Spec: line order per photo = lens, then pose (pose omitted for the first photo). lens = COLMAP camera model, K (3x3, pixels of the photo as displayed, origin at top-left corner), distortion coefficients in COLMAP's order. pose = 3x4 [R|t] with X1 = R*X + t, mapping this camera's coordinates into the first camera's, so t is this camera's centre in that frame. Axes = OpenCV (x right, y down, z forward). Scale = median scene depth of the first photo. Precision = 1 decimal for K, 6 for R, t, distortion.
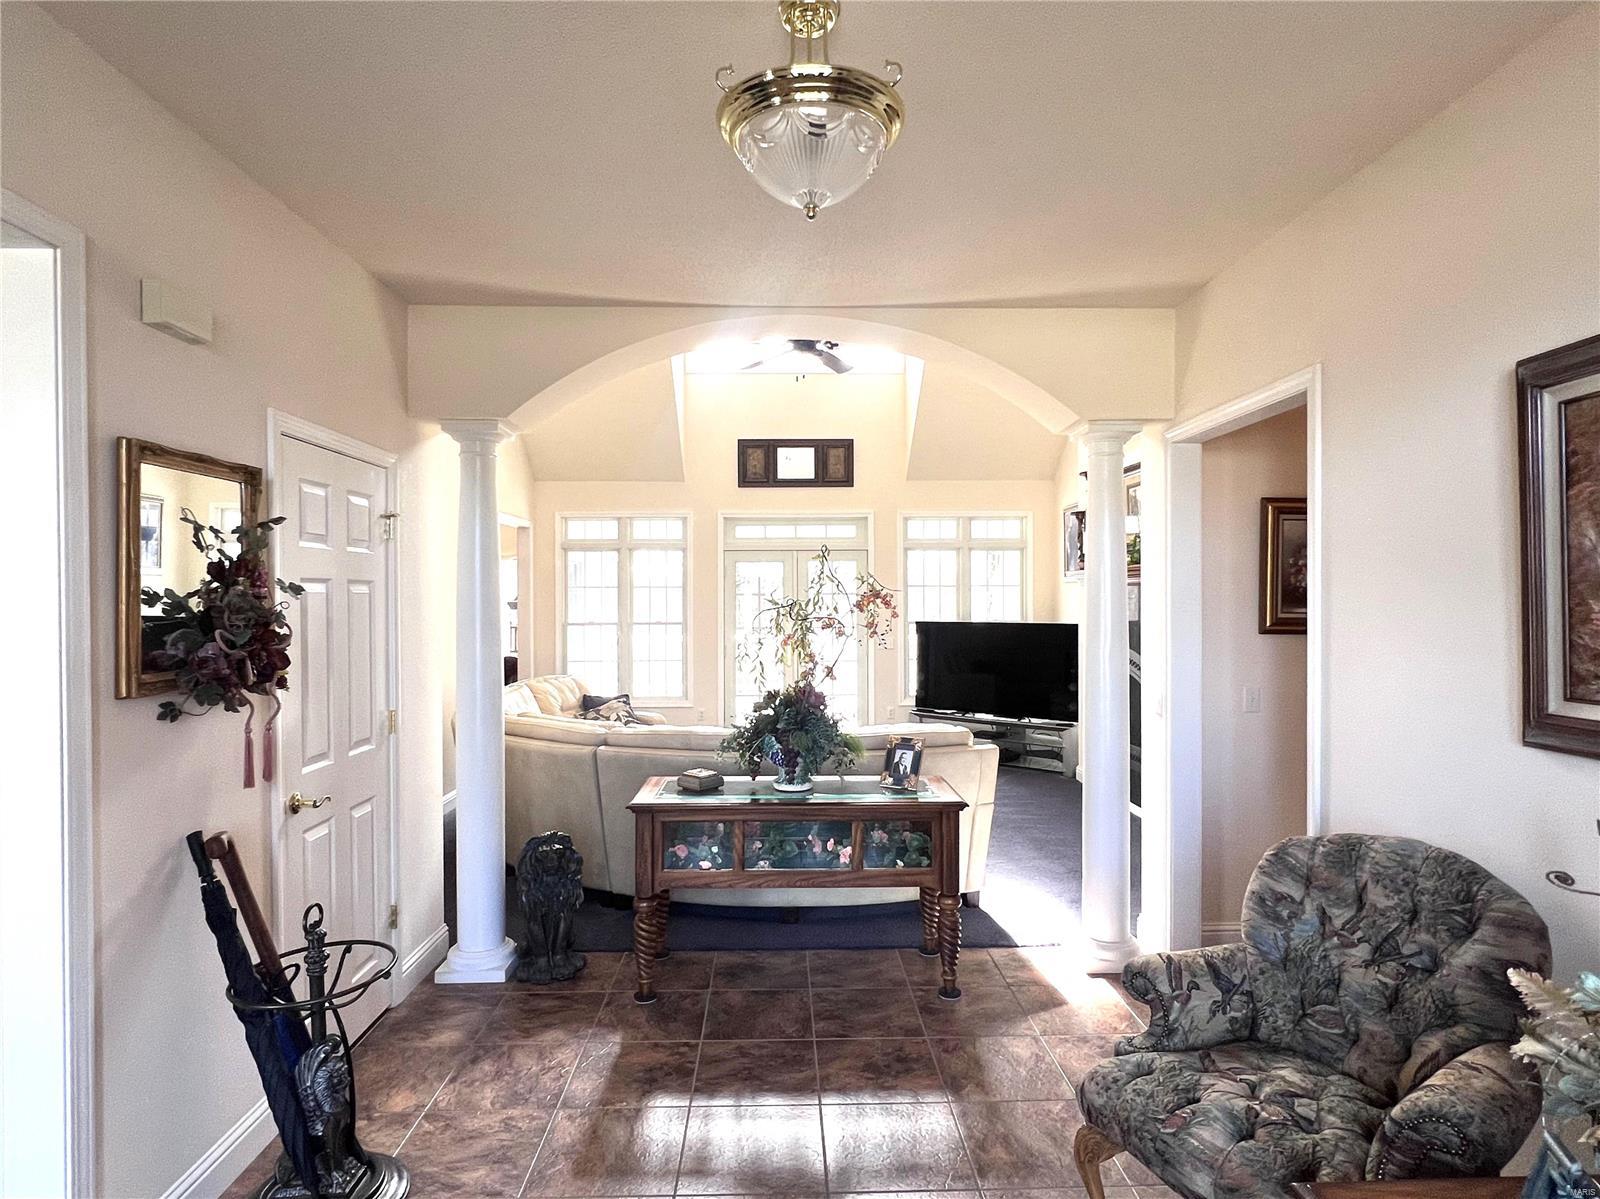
lens RADIAL K [[874.7, 0, 800.3], [0, 874.7, 601.4], [0, 0, 1]] dist [-0.001898, -0.000526]
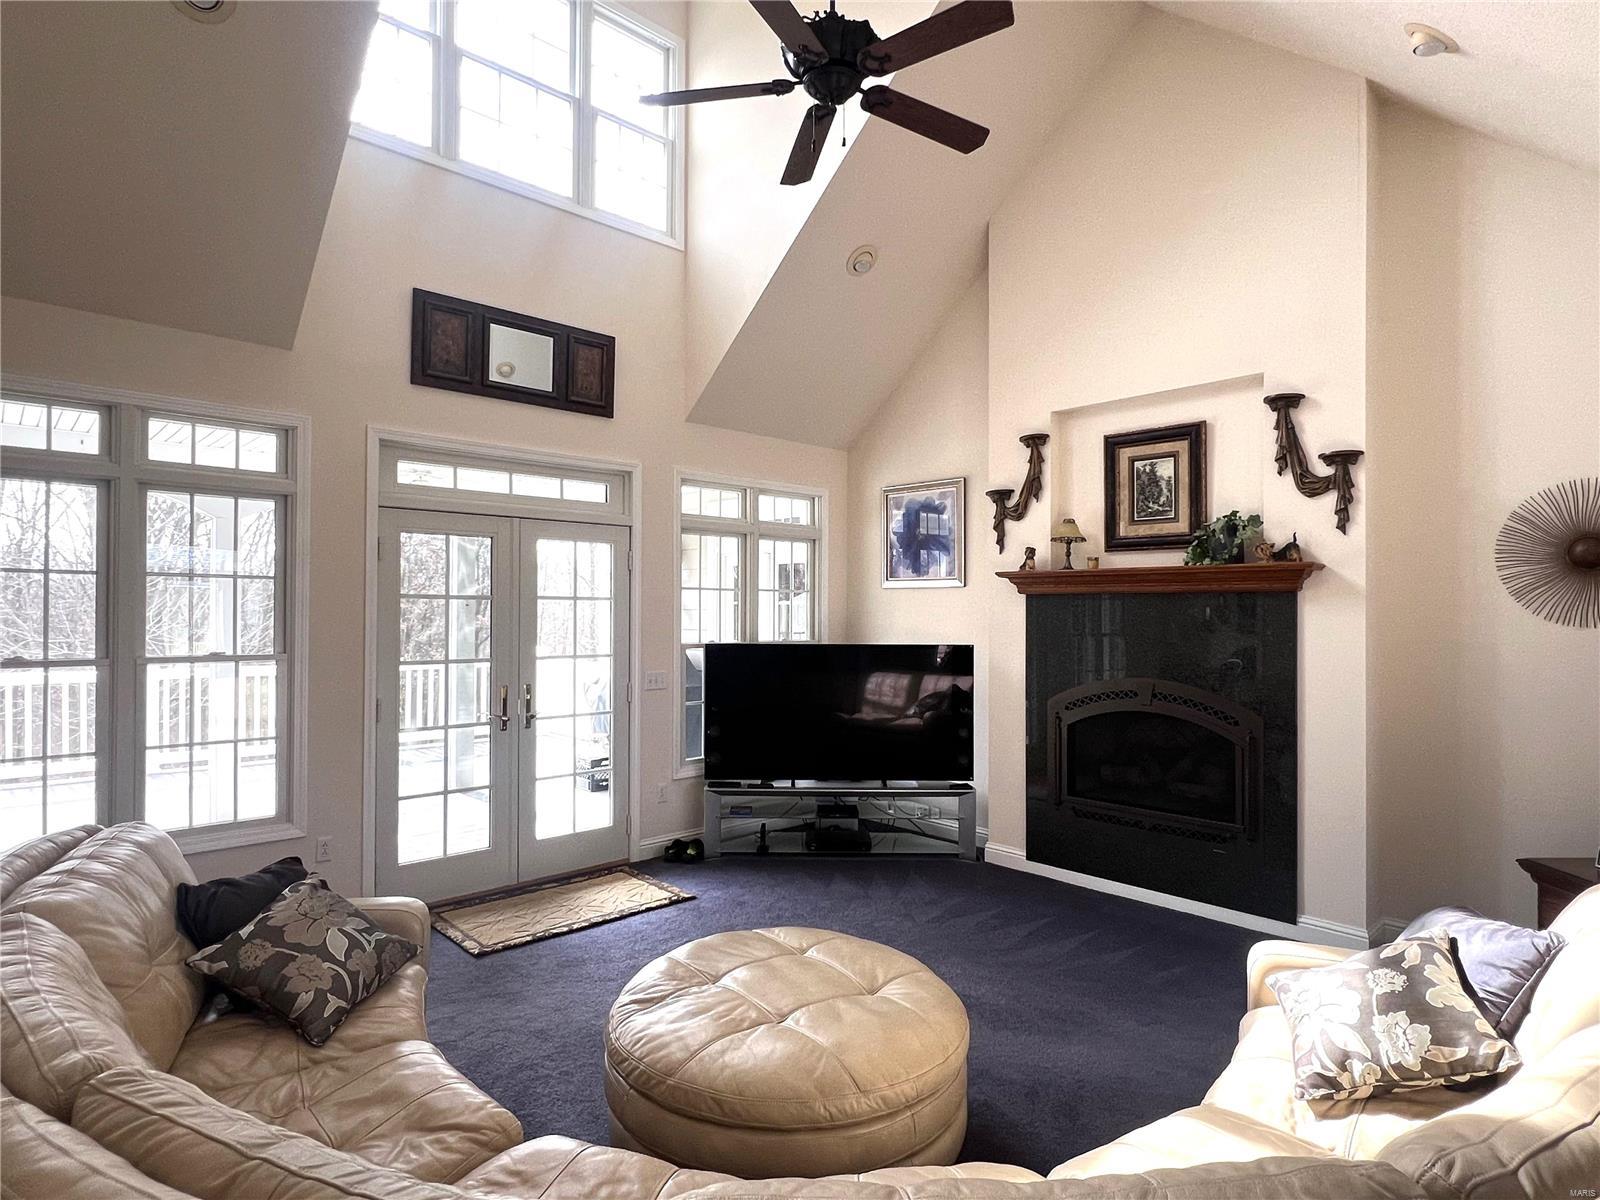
lens RADIAL K [[874.7, 0, 798.0], [0, 874.7, 601.3], [0, 0, 1]] dist [-0.001898, -0.000526]
pose [[0.753555, 0.013489, 0.657246, -0.232391], [-0.004427, 0.999871, -0.015445, 0.001590], [-0.657370, 0.008729, 0.753517, 0.473512]]
